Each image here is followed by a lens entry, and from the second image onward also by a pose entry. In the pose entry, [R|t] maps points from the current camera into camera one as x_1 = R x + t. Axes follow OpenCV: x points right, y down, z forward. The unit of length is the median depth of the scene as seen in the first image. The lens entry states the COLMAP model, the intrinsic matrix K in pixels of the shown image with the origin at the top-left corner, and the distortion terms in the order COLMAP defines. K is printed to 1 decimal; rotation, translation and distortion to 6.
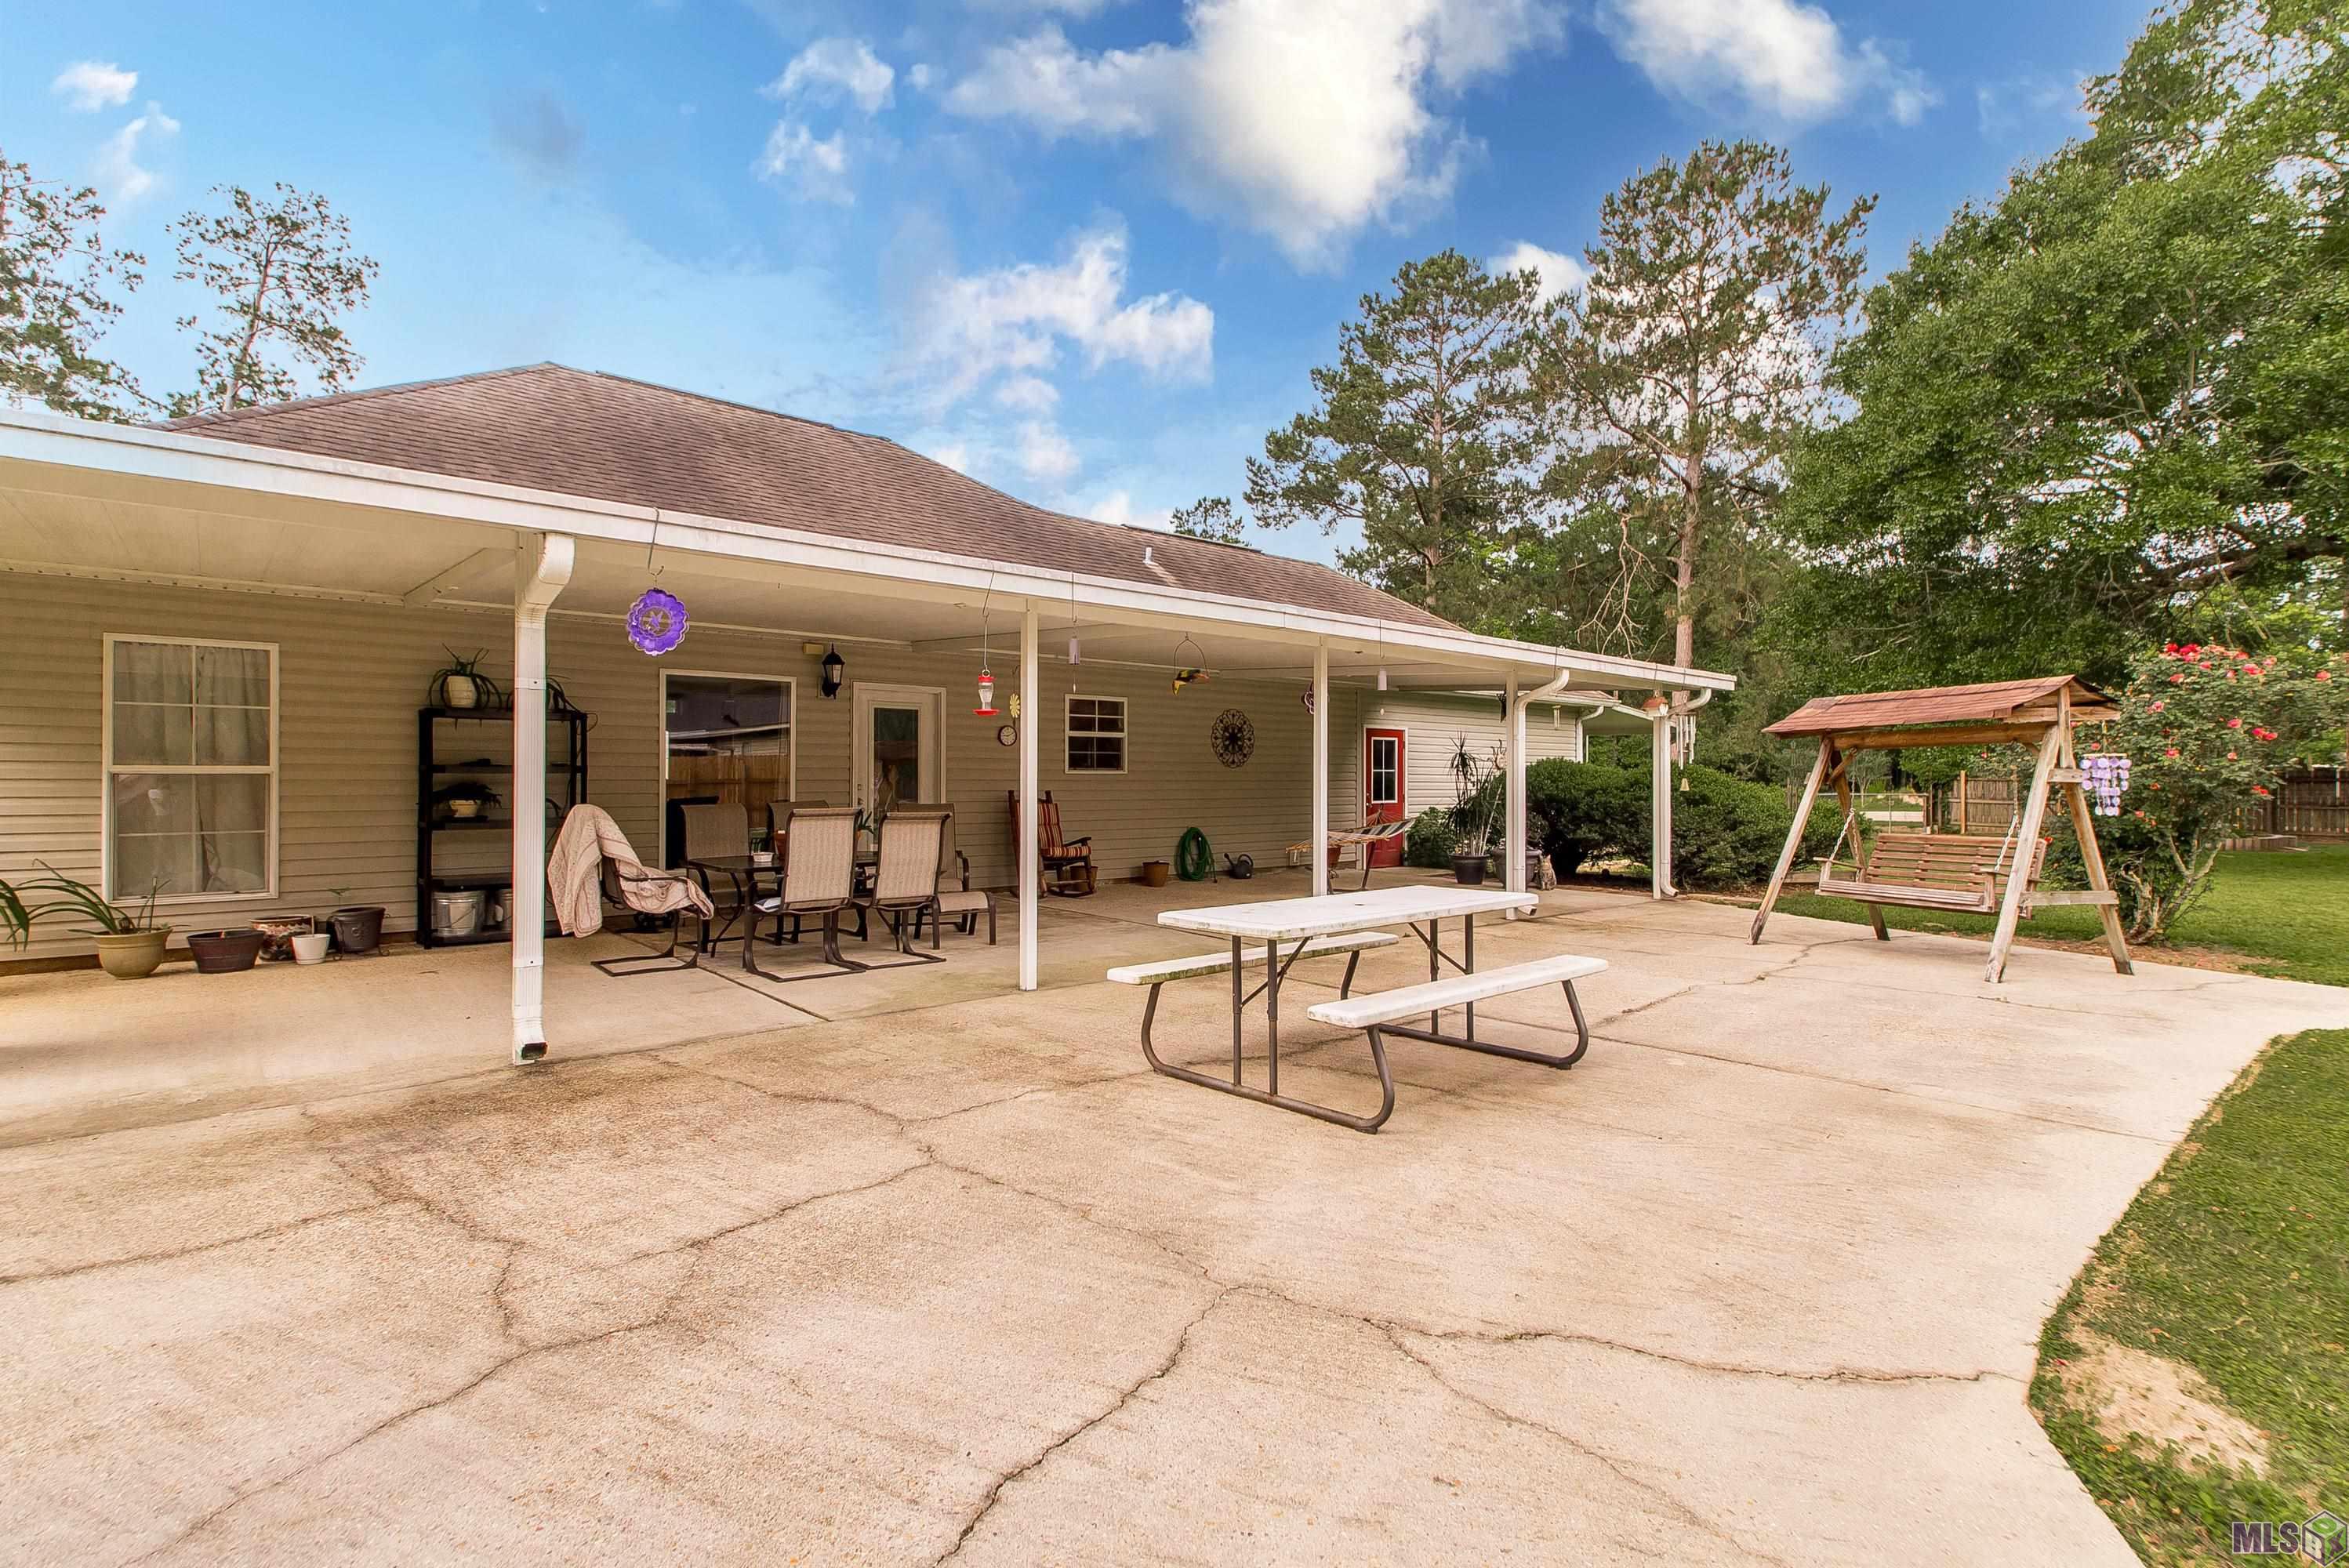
lens RADIAL K [[1159.2, 0, 1168.6], [0, 1159.2, 776.9], [0, 0, 1]] dist [0.016777, -0.000339]
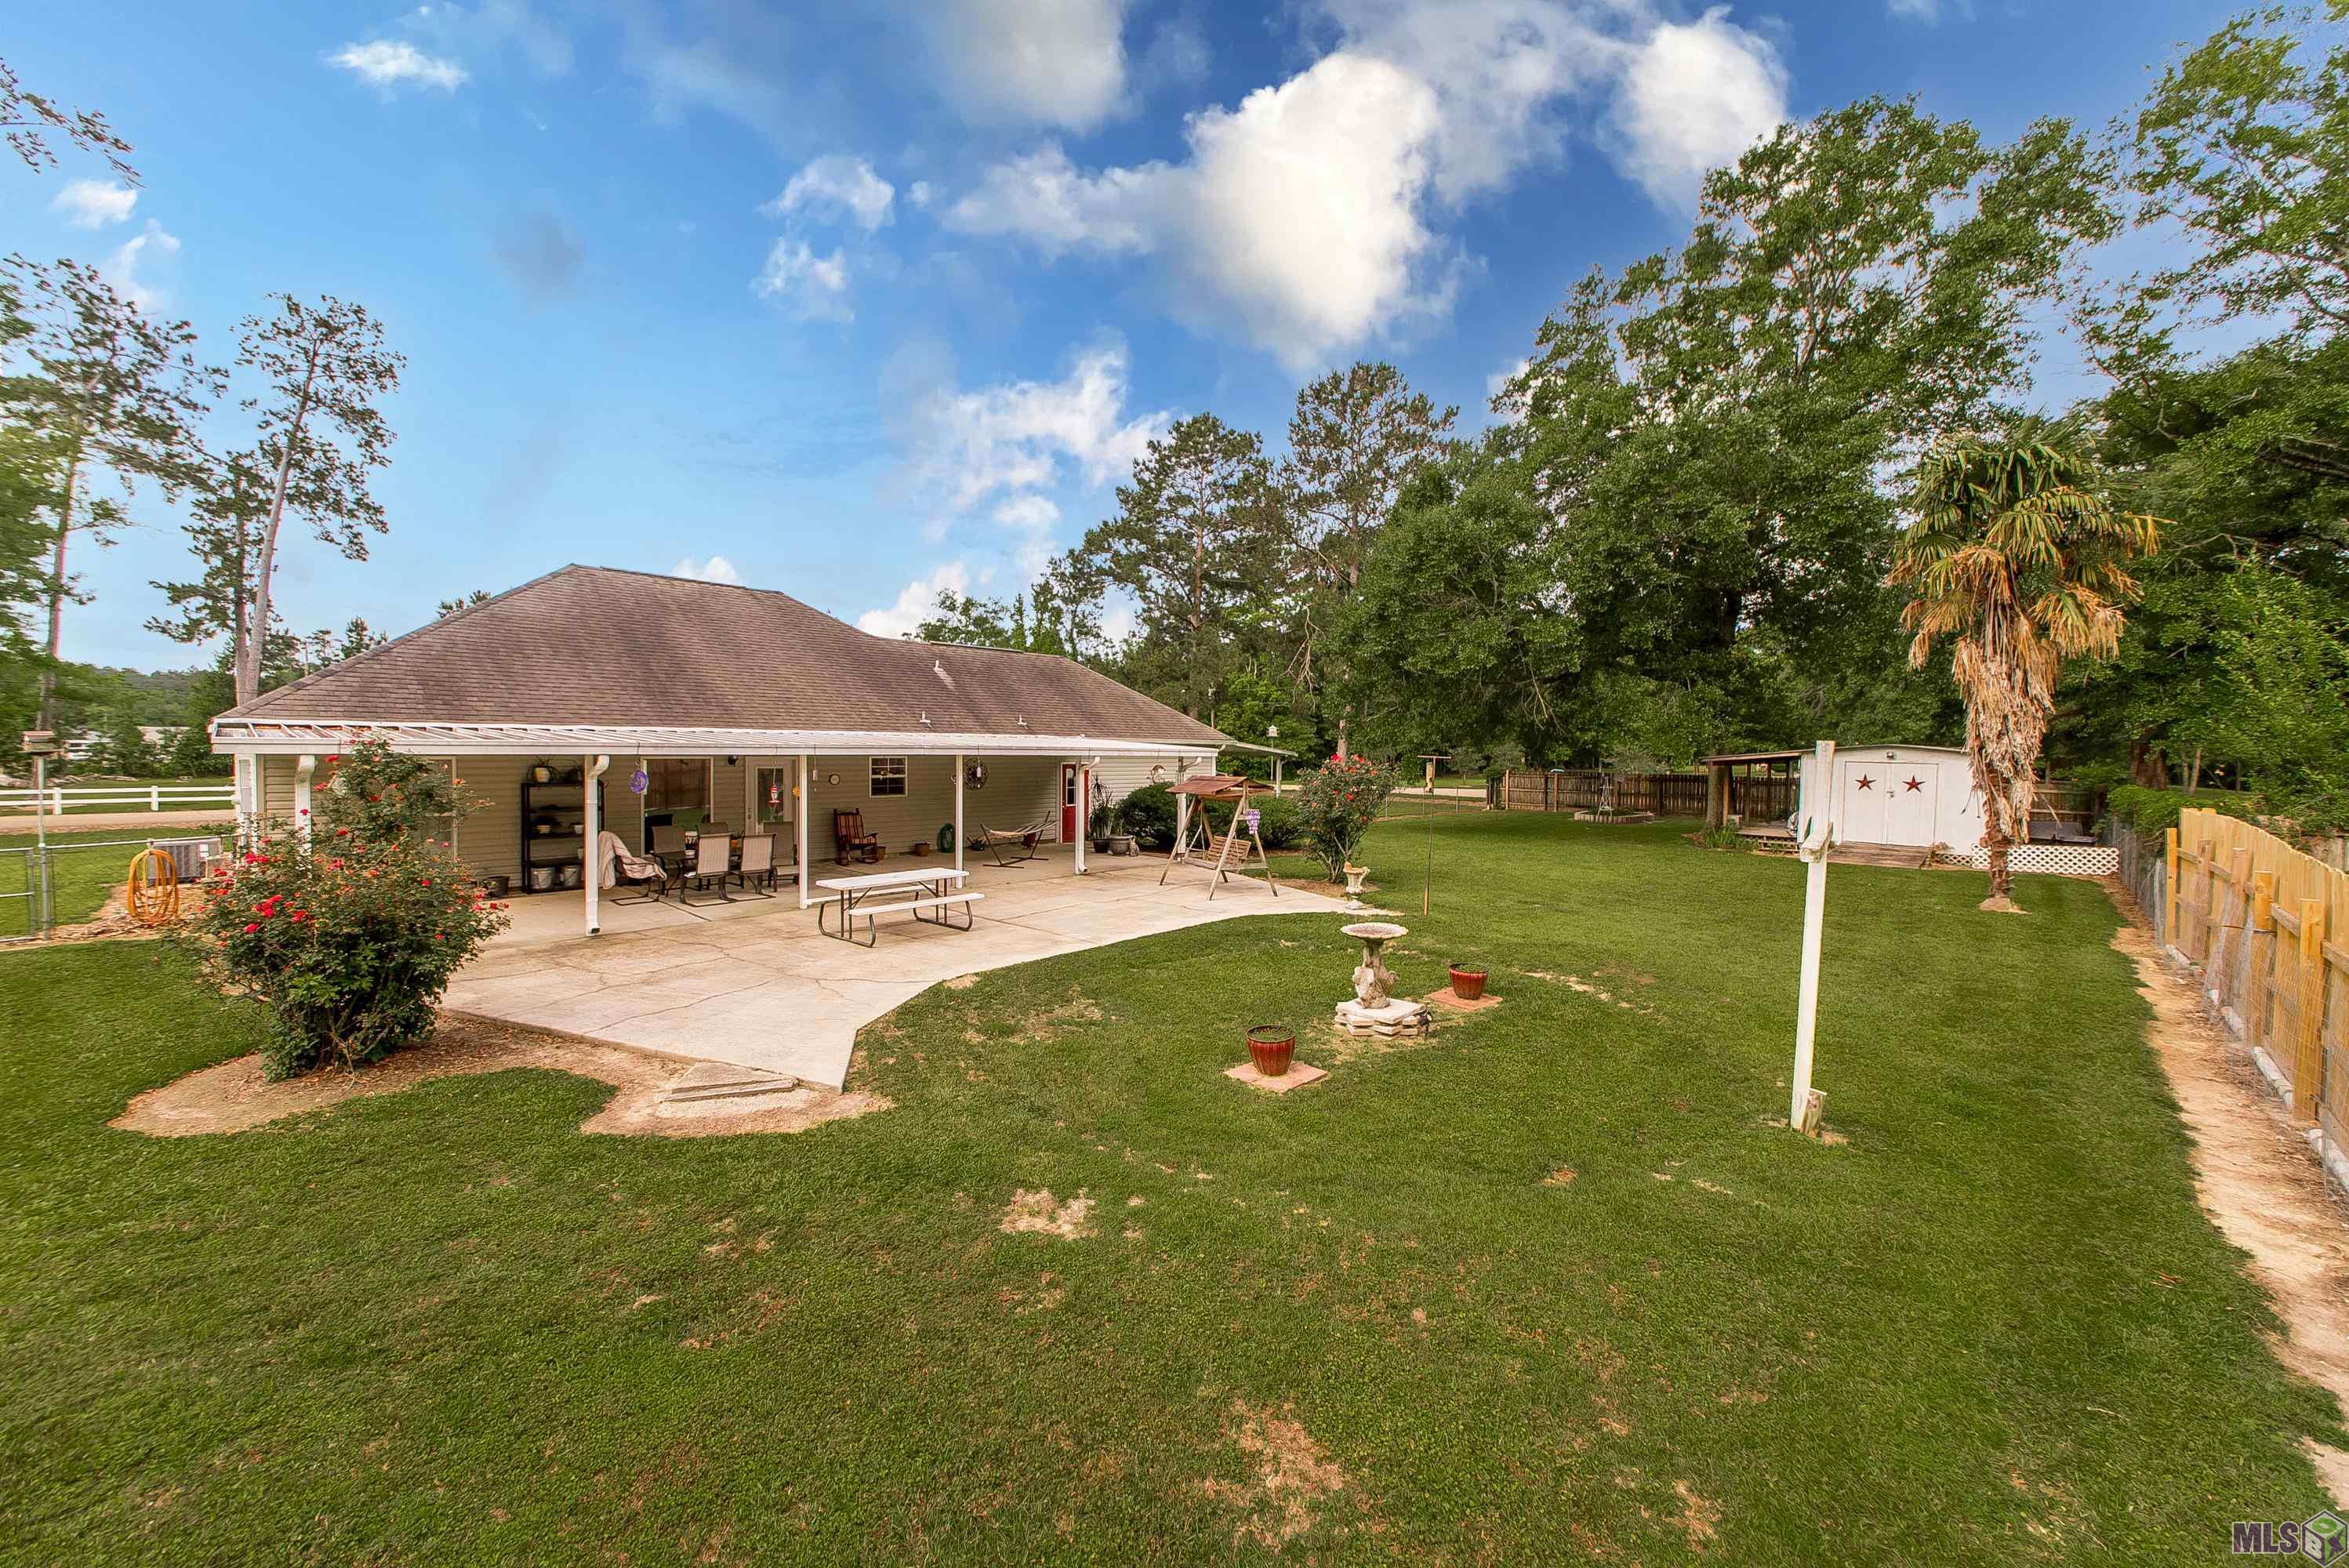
lens RADIAL K [[910.8, 0, 1183.4], [0, 910.8, 784.1], [0, 0, 1]] dist [-0.001851, -0.000346]
pose [[0.992586, 0.002344, 0.121520, 0.083958], [-0.007004, 0.999255, 0.037940, -0.029857], [-0.121341, -0.038509, 0.991864, -0.187316]]
